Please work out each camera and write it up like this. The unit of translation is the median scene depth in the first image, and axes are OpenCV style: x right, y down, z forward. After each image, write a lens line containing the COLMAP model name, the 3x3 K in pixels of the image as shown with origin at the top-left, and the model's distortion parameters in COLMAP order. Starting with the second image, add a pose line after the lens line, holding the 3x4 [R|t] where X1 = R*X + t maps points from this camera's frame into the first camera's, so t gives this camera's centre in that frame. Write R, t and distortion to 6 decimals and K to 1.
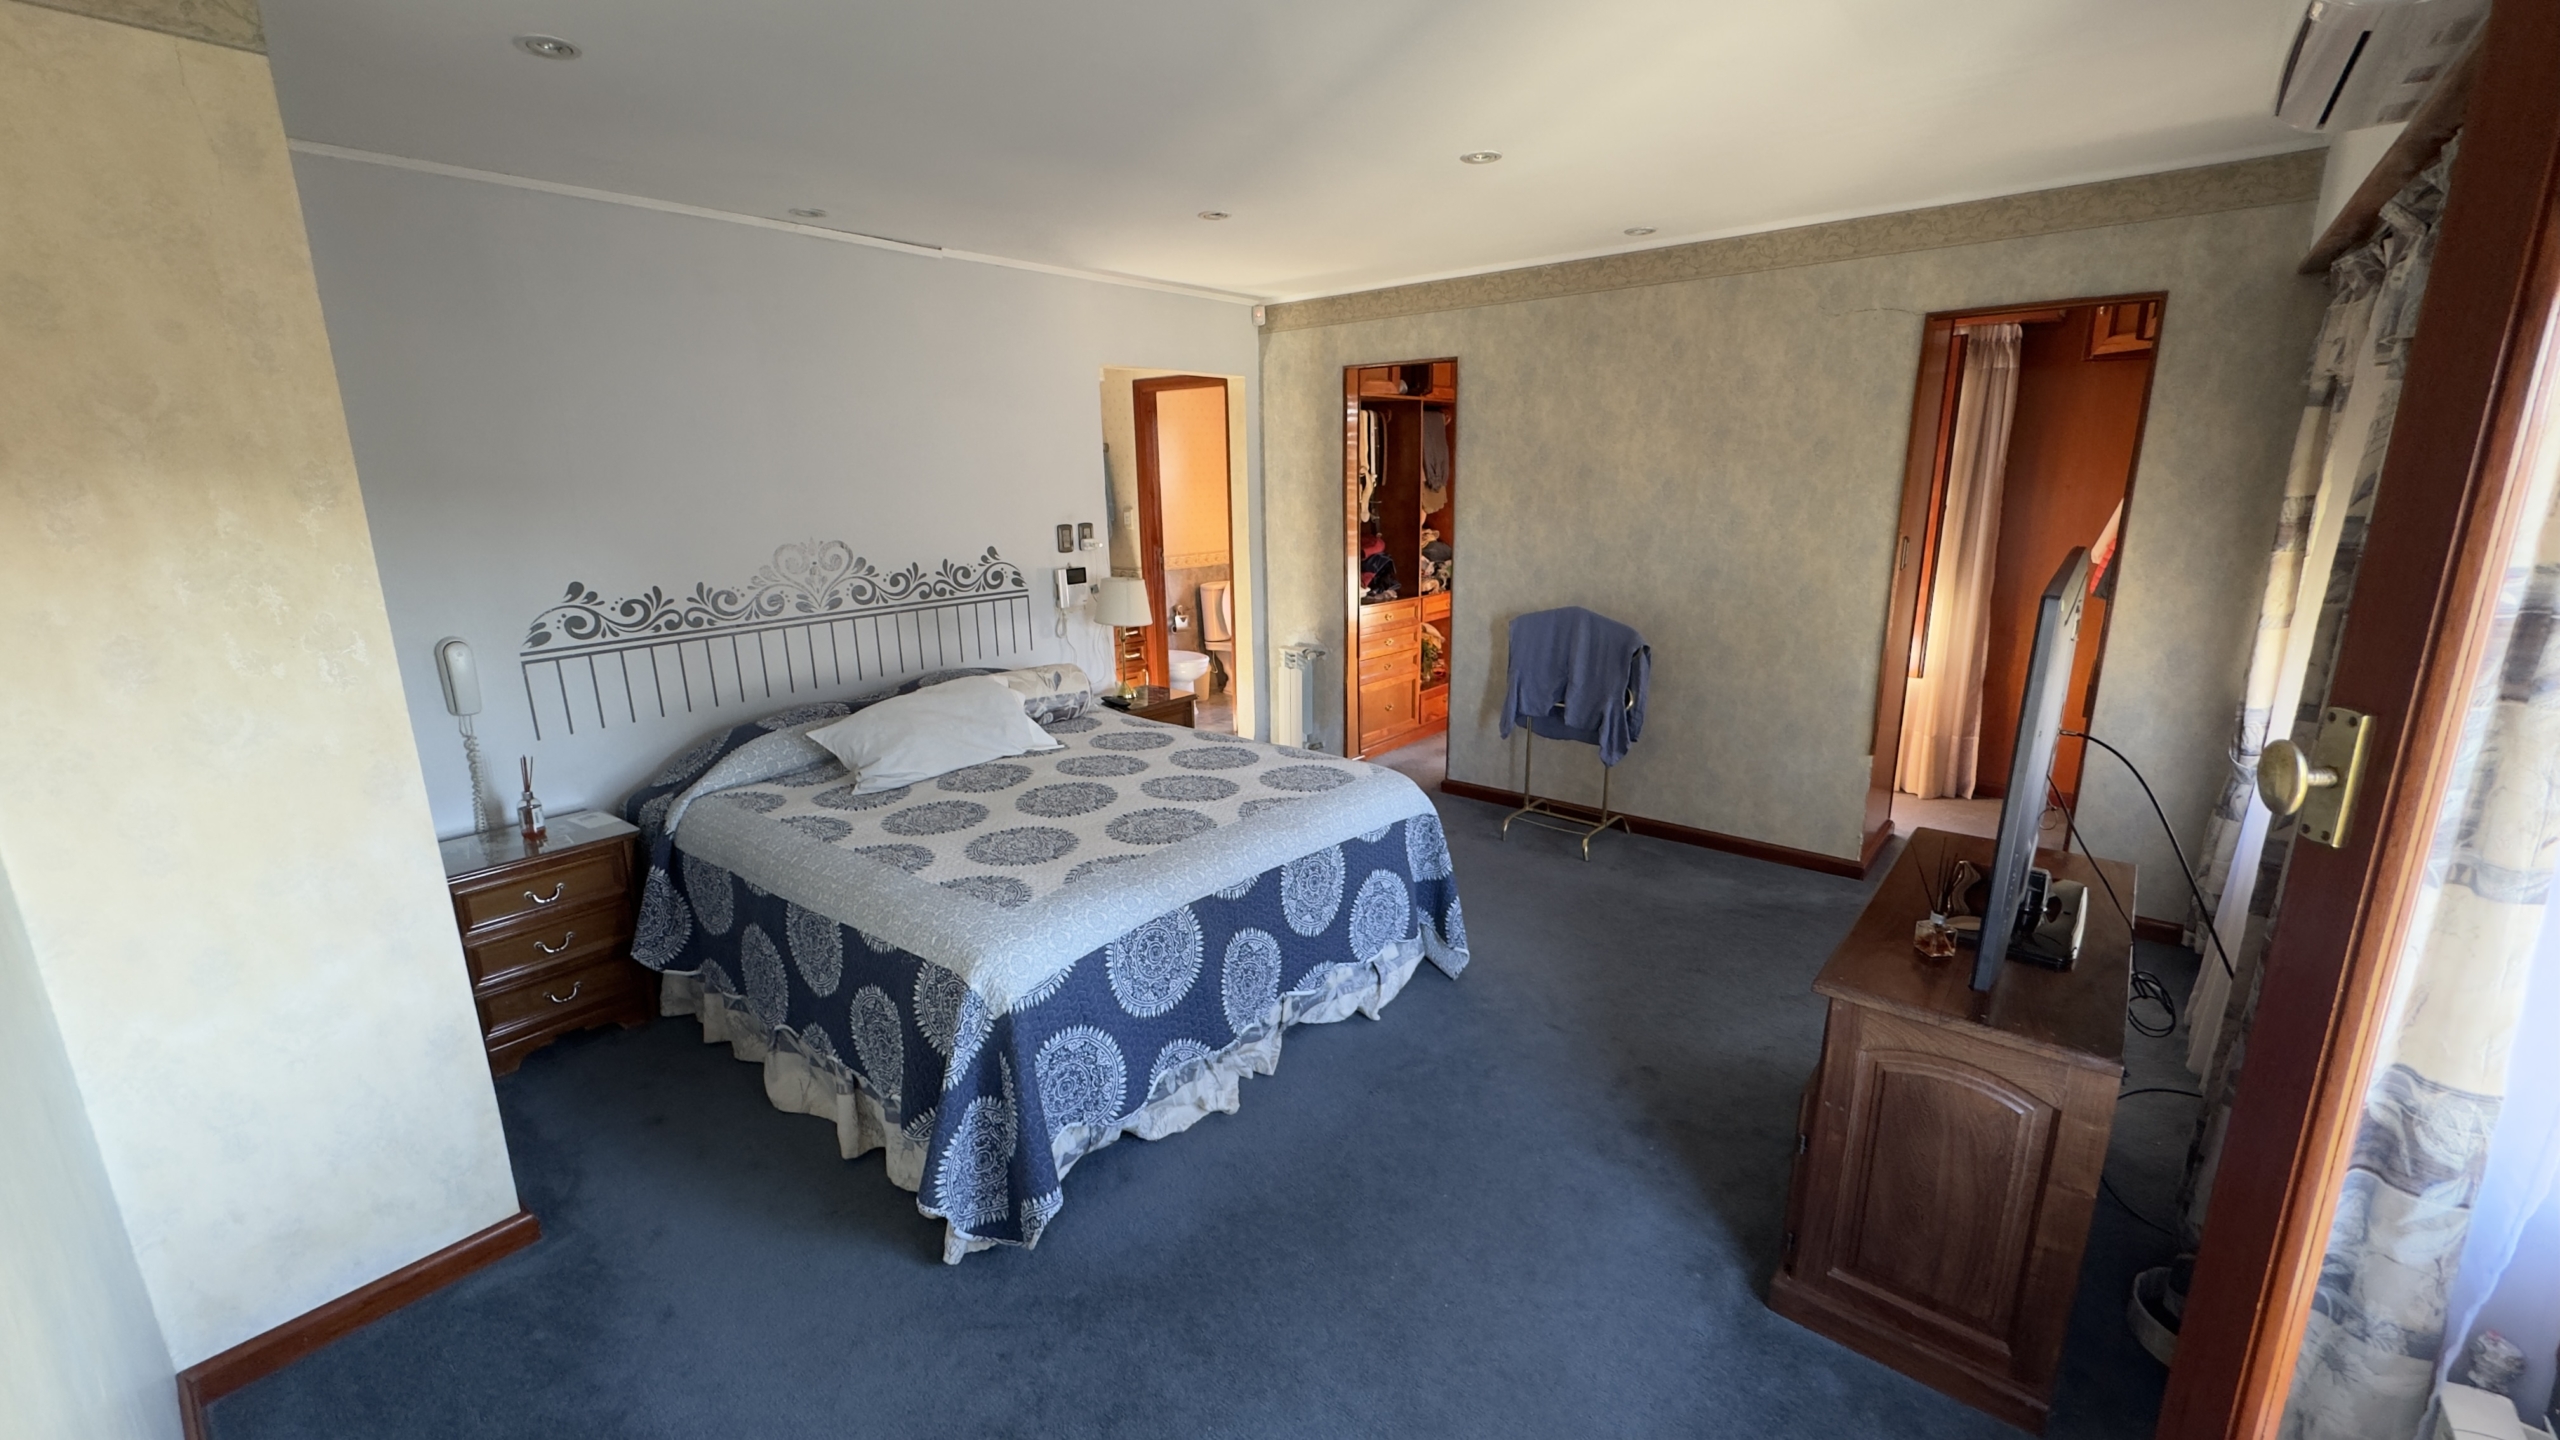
lens RADIAL K [[1015.6, 0, 1291.8], [0, 1015.6, 719.4], [0, 0, 1]] dist [0.000921, 0.000277]
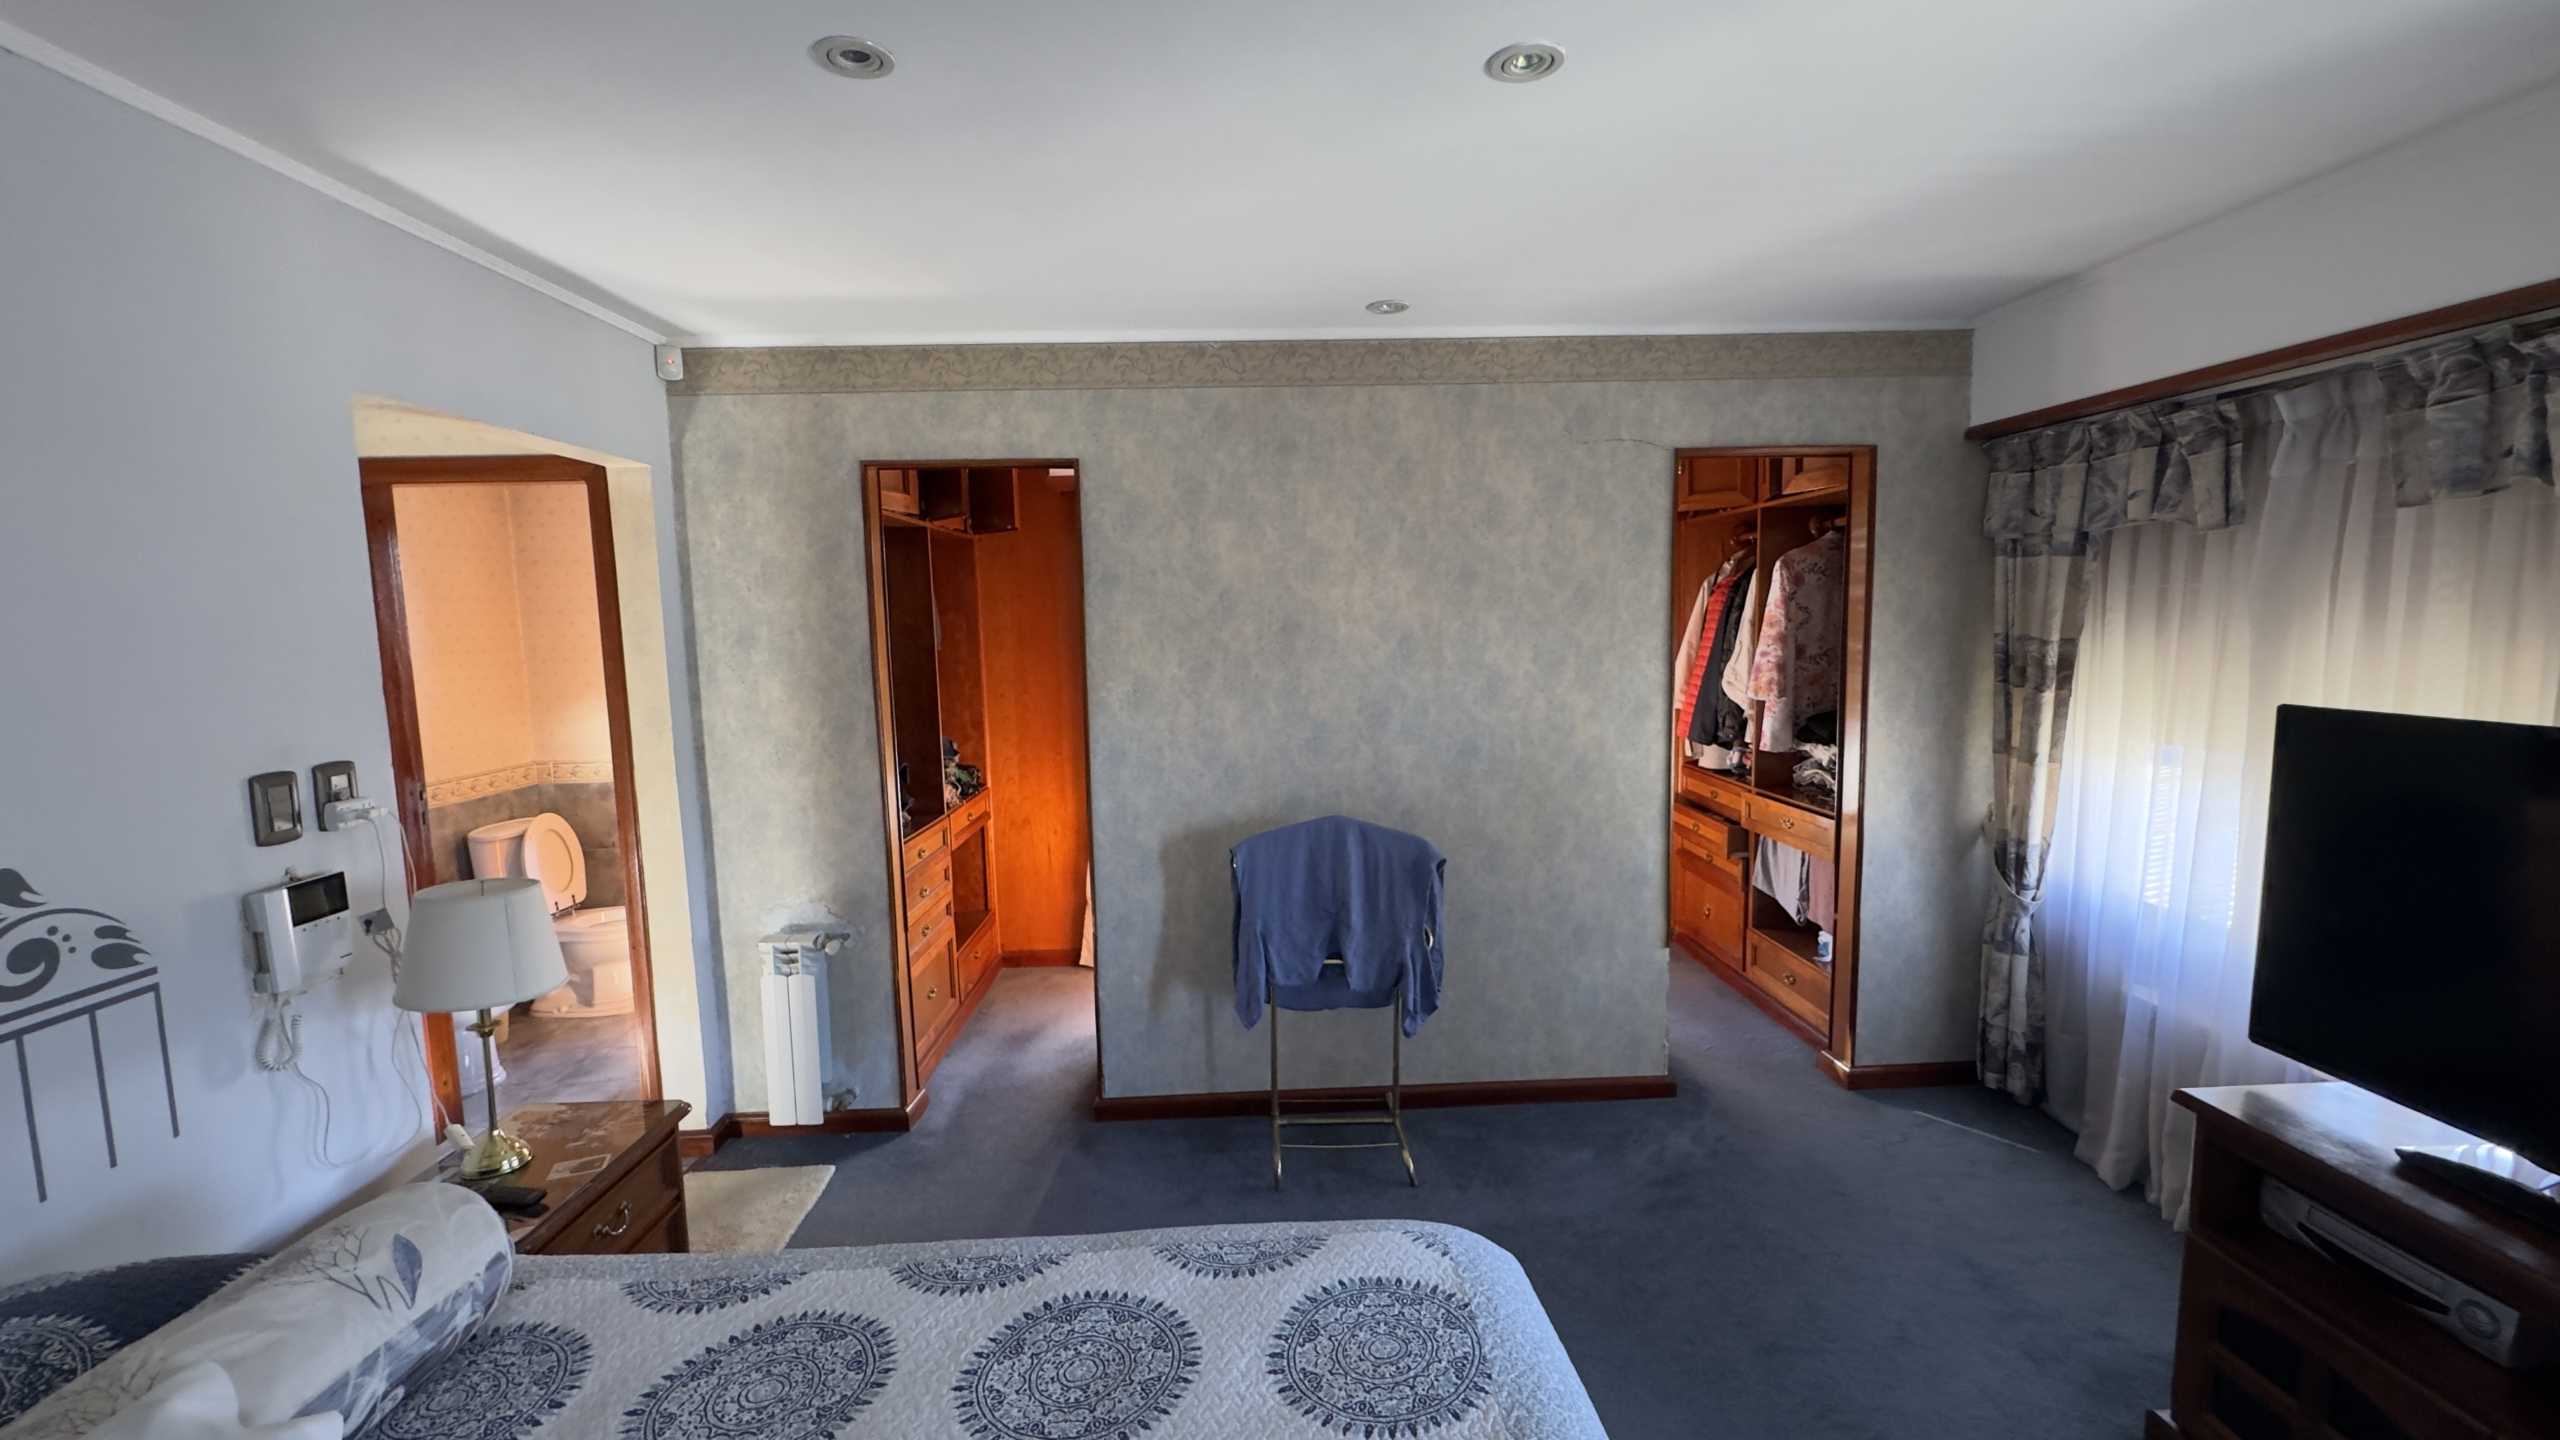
lens RADIAL K [[1015.6, 0, 1272.2], [0, 1015.6, 717.8], [0, 0, 1]] dist [0.000921, 0.000277]
pose [[0.752822, -0.069345, 0.654561, -0.197297], [0.167793, 0.981799, -0.088969, -0.119496], [-0.636478, 0.176808, 0.750756, 0.484212]]
